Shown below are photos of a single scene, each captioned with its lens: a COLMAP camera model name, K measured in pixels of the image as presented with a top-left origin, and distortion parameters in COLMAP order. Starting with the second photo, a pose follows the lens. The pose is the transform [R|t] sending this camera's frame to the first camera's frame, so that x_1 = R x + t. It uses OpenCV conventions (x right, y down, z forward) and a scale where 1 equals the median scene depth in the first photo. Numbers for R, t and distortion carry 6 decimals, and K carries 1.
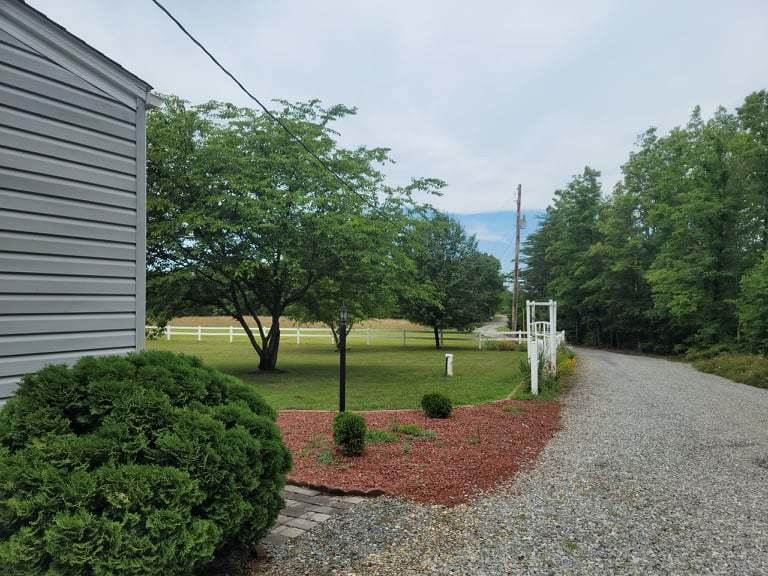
lens RADIAL K [[569.7, 0, 385.1], [0, 569.7, 293.0], [0, 0, 1]] dist [0.042722, -0.008616]
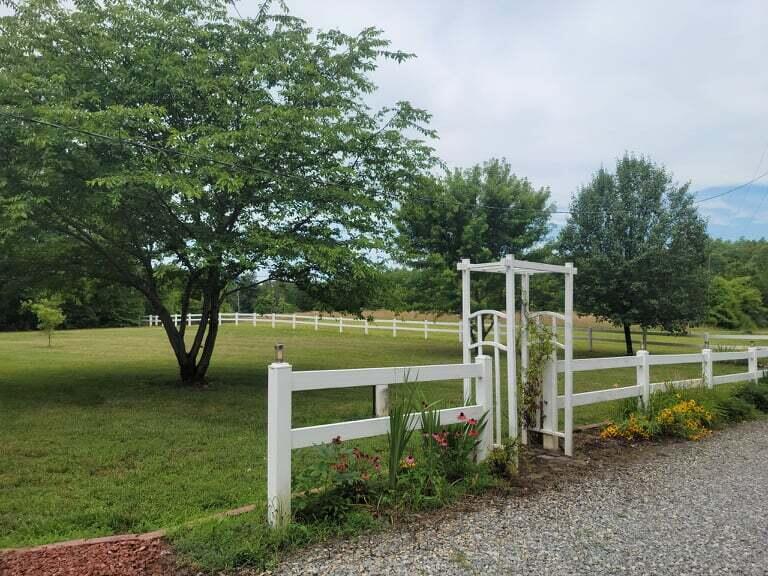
lens RADIAL K [[569.7, 0, 385.1], [0, 569.7, 293.0], [0, 0, 1]] dist [0.042722, -0.008616]
pose [[0.881665, -0.010730, -0.471753, 0.176768], [0.015081, 0.999871, 0.005443, 0.015495], [0.471634, -0.011913, 0.881714, 0.272823]]
